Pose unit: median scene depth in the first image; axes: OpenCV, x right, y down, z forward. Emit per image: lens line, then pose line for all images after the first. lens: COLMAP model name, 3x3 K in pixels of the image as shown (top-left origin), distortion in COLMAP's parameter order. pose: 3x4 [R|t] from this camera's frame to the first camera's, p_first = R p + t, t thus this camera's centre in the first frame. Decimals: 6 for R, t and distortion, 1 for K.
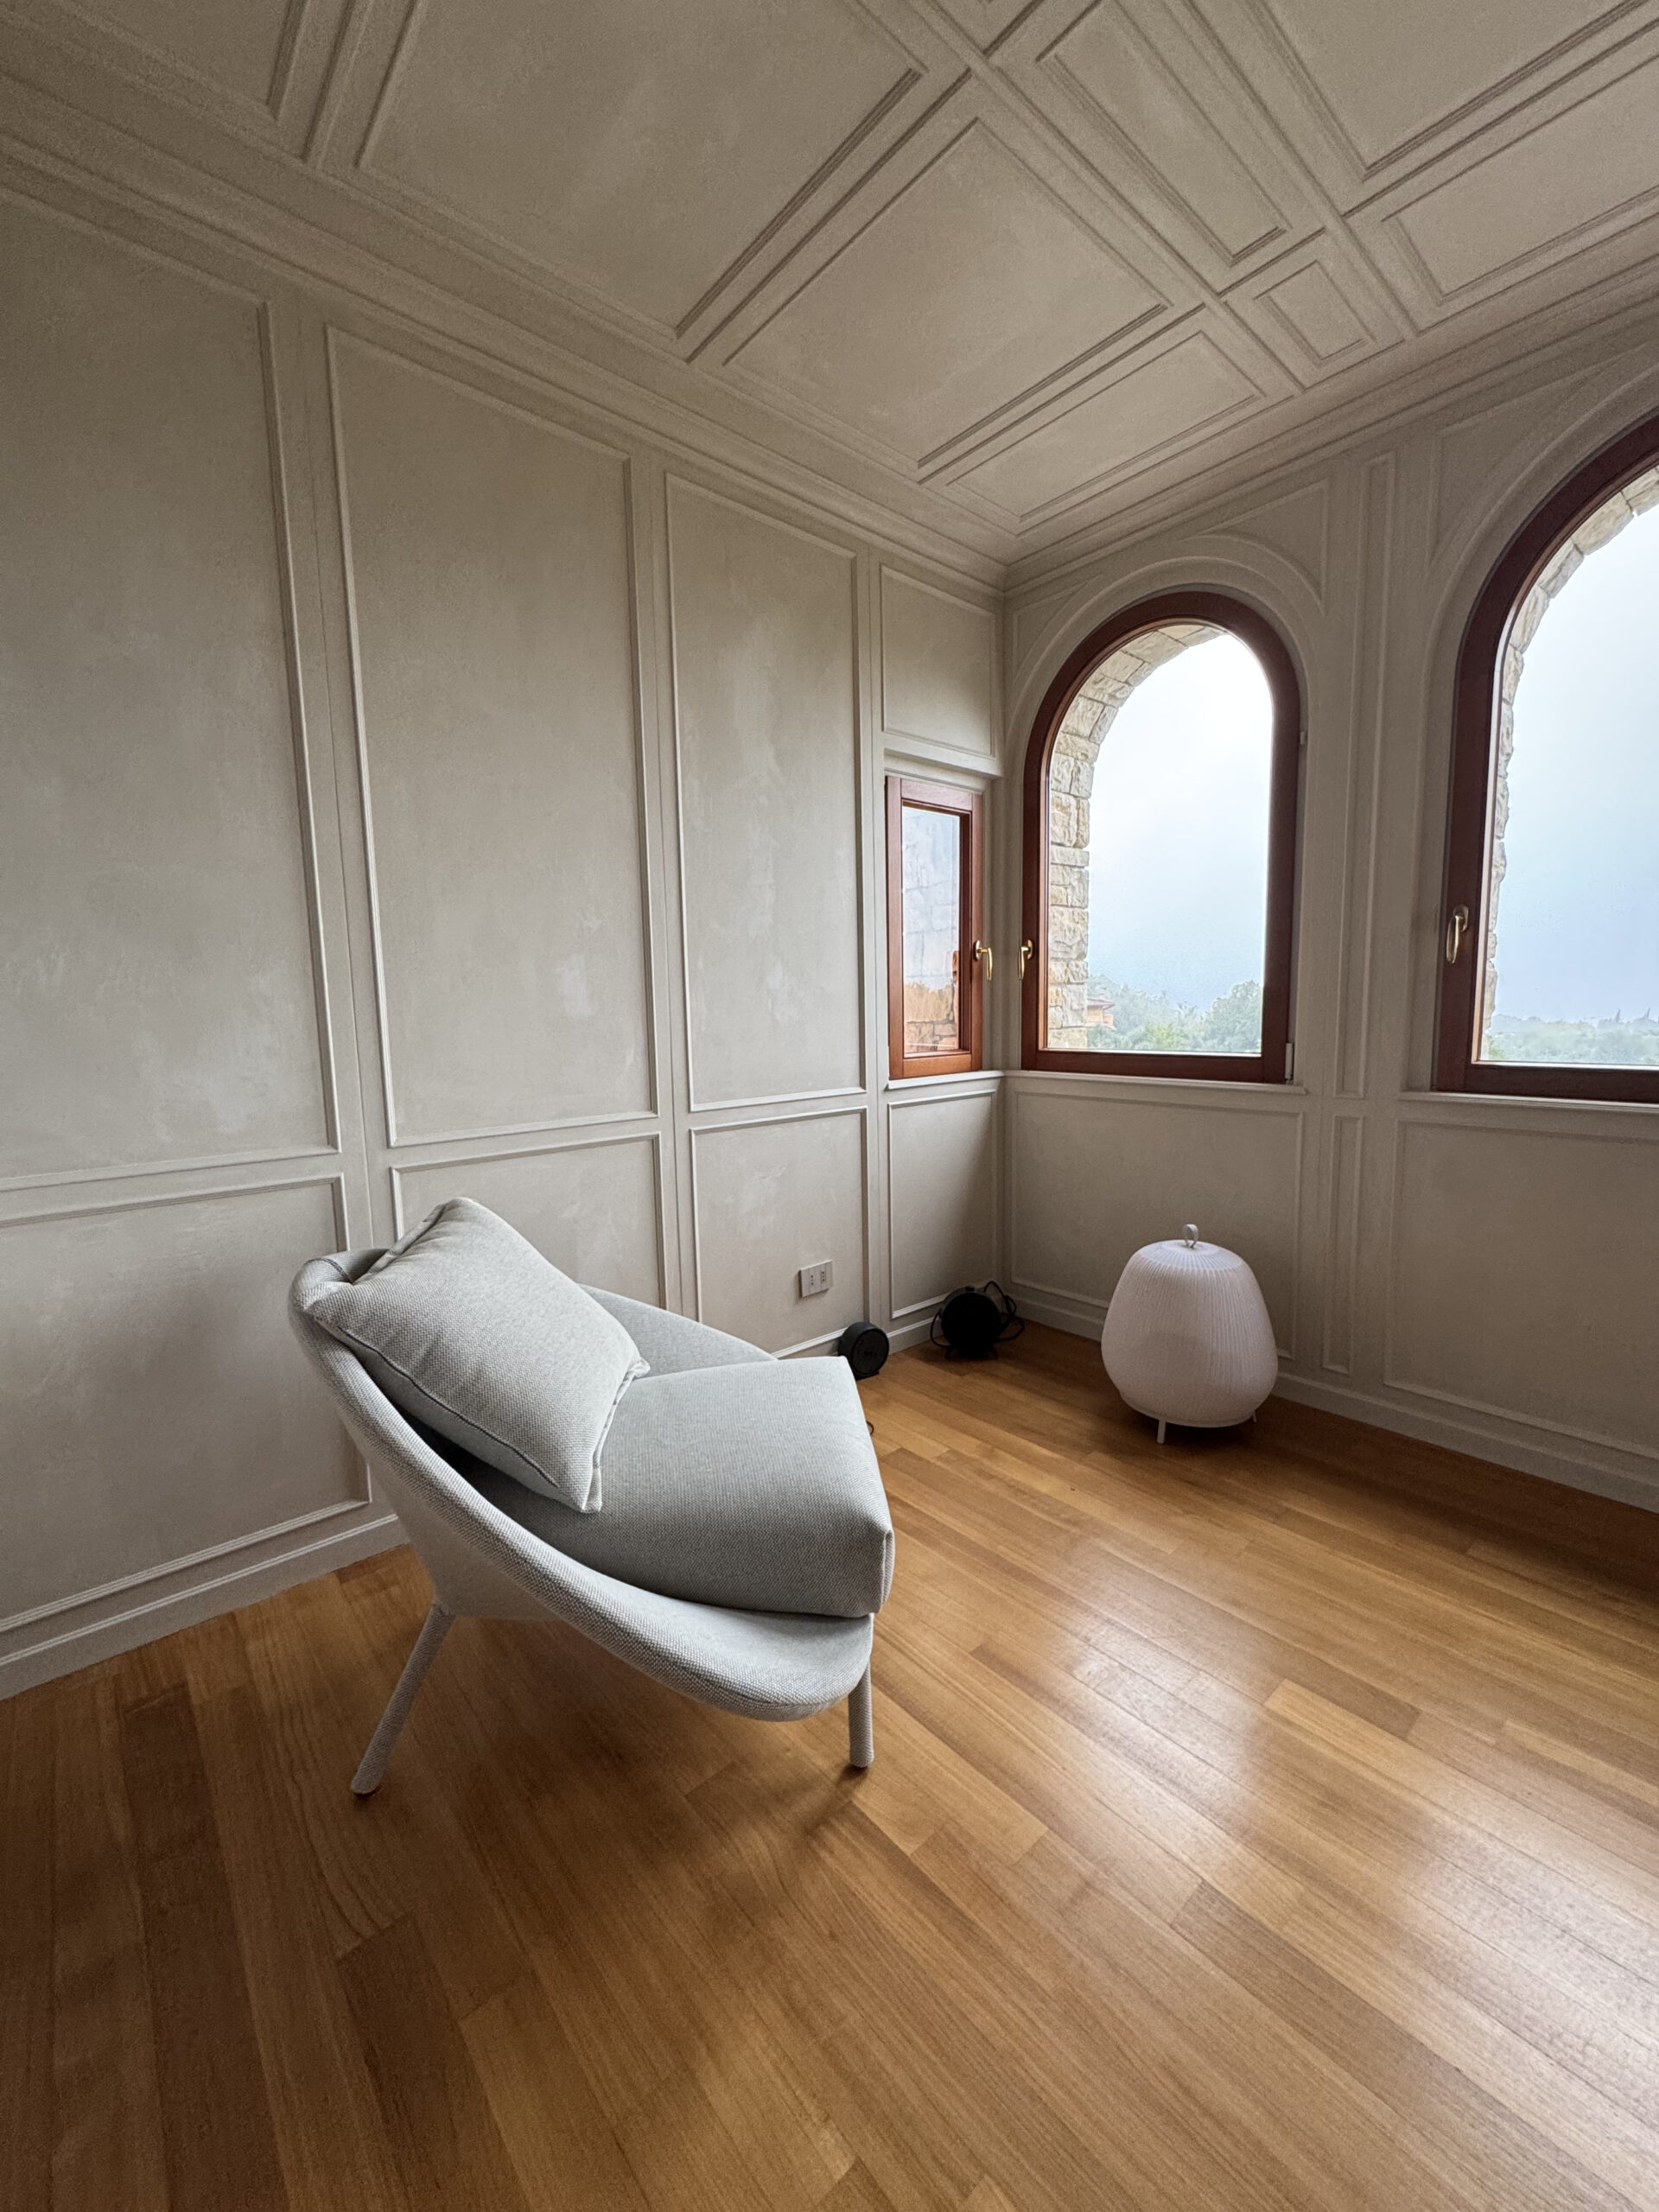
lens RADIAL K [[890.3, 0, 832.6], [0, 890.3, 1102.4], [0, 0, 1]] dist [0.001178, 0.001058]
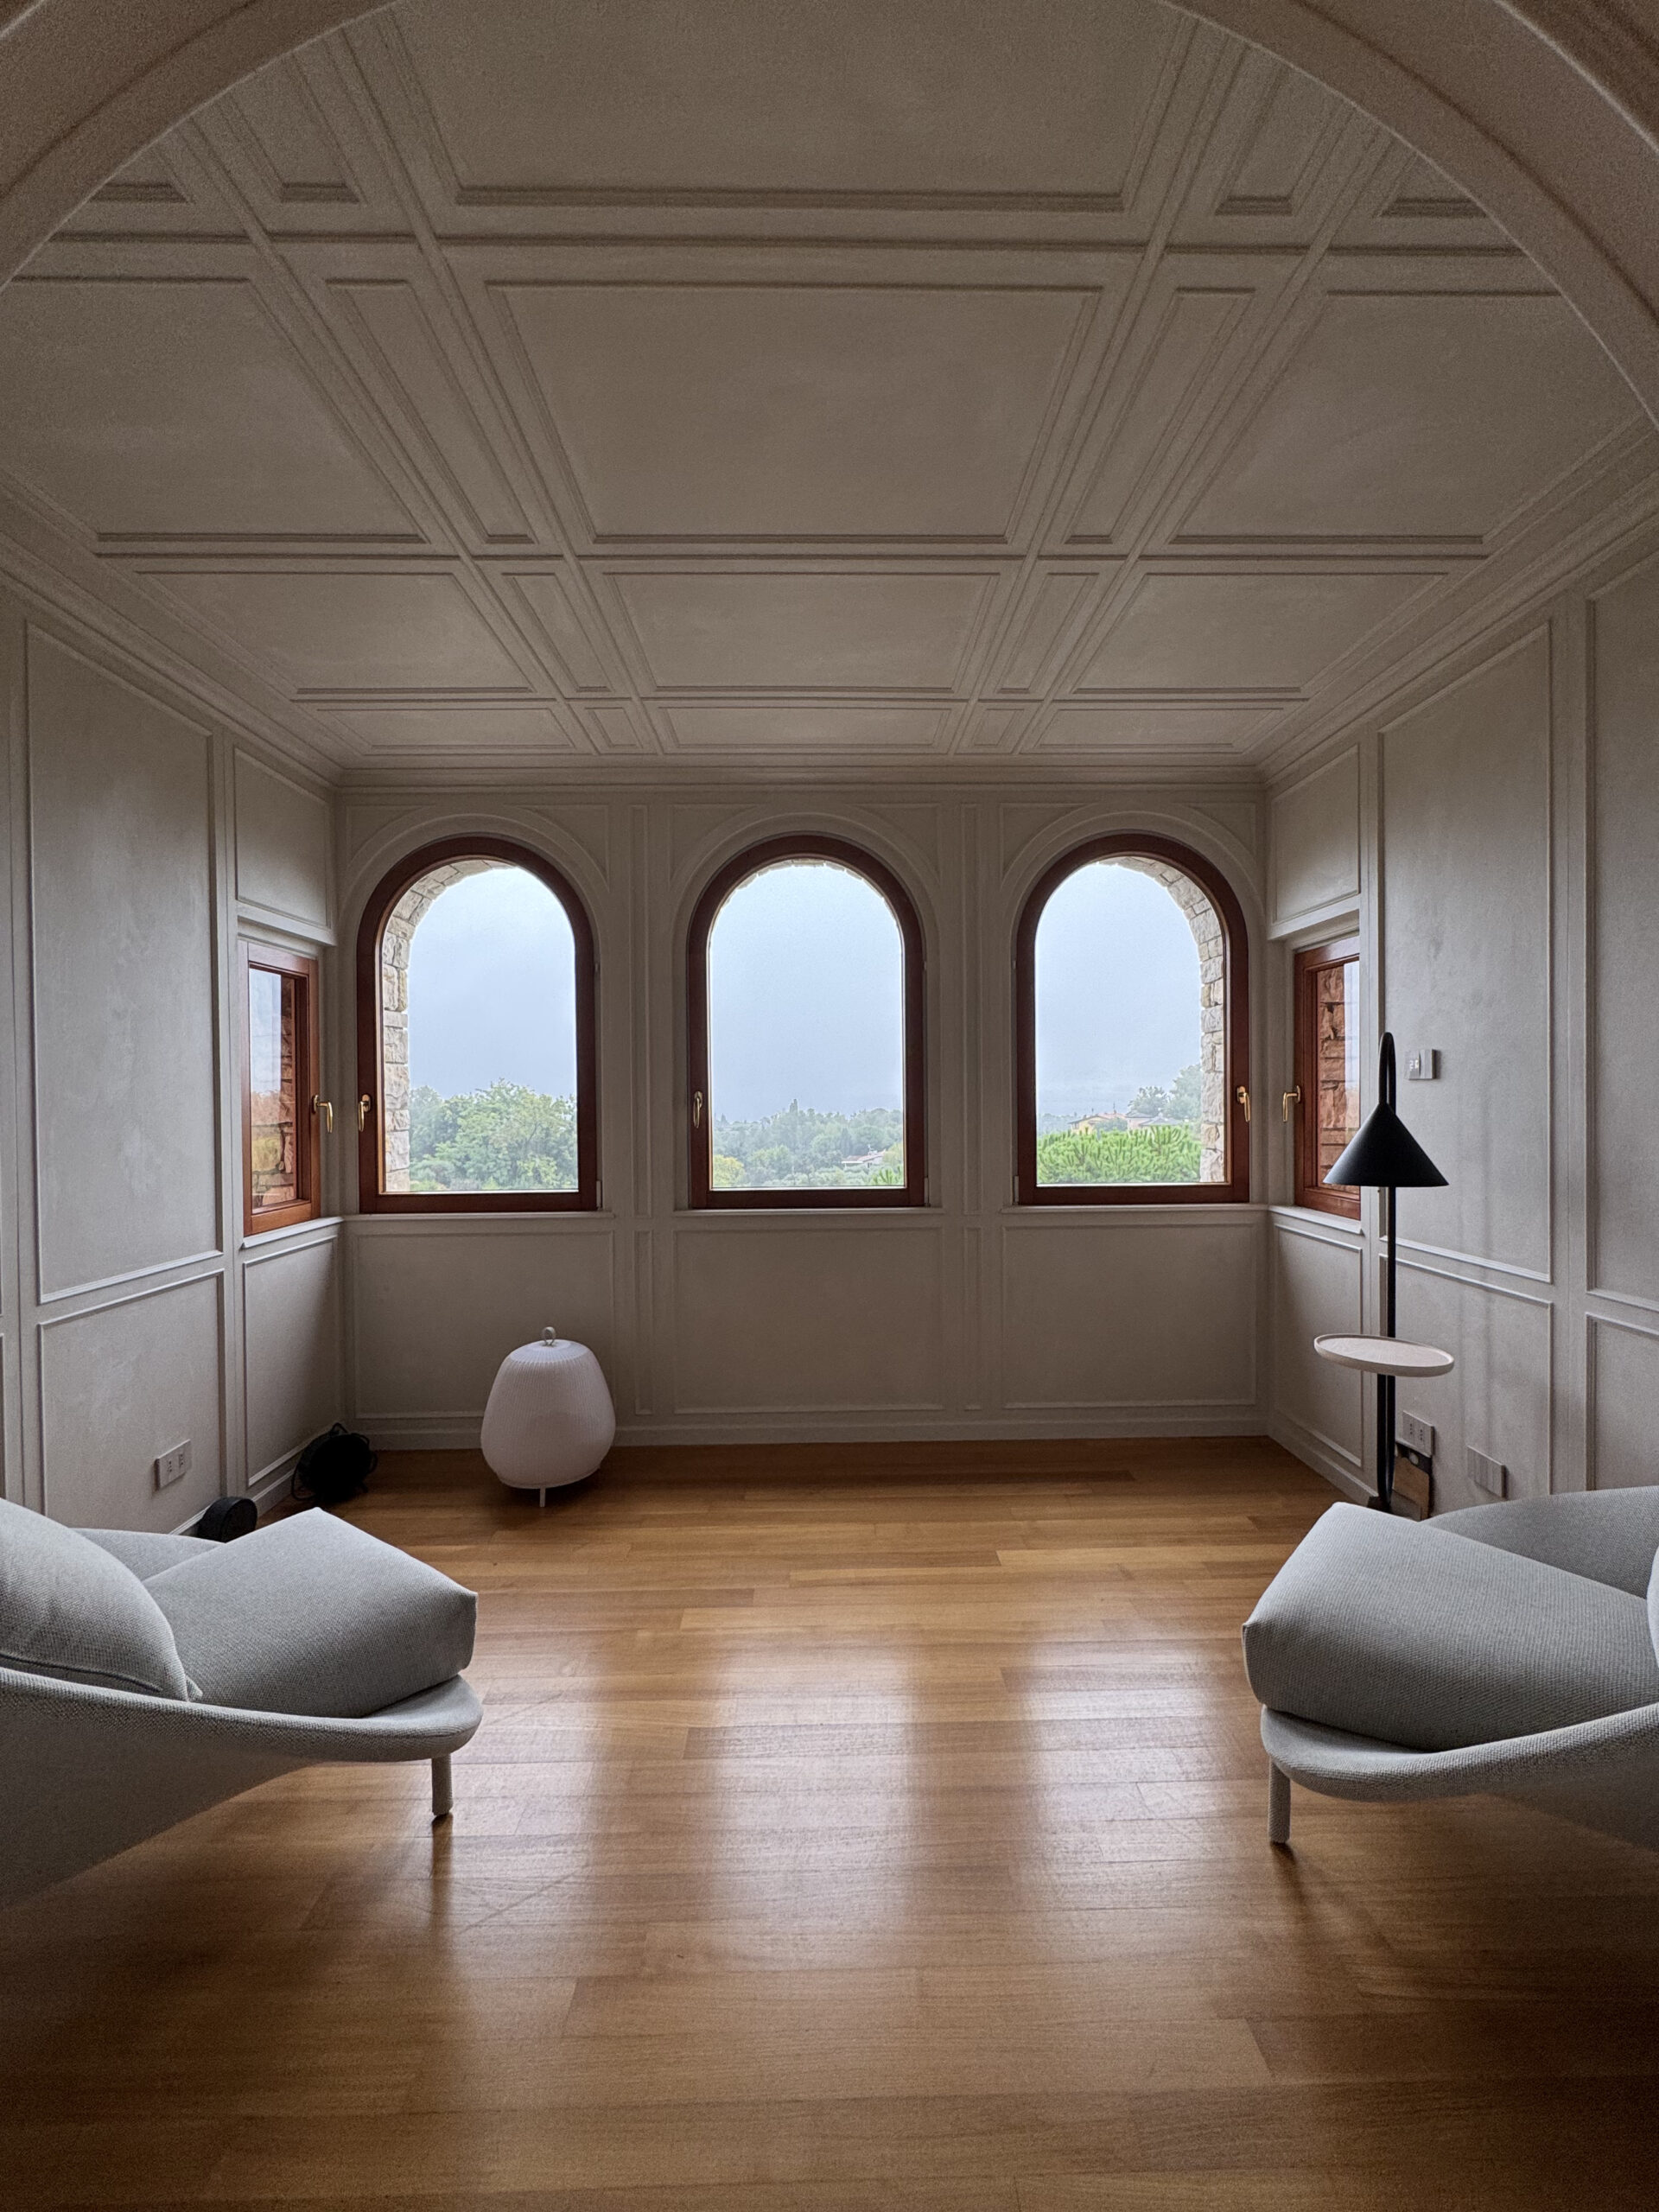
lens RADIAL K [[890.3, 0, 832.4], [0, 890.3, 1102.8], [0, 0, 1]] dist [0.001178, 0.001058]
pose [[0.641703, 0.006575, 0.766925, -0.310795], [0.081553, 0.993709, -0.076756, -0.051484], [-0.762605, 0.111800, 0.637130, -0.166694]]
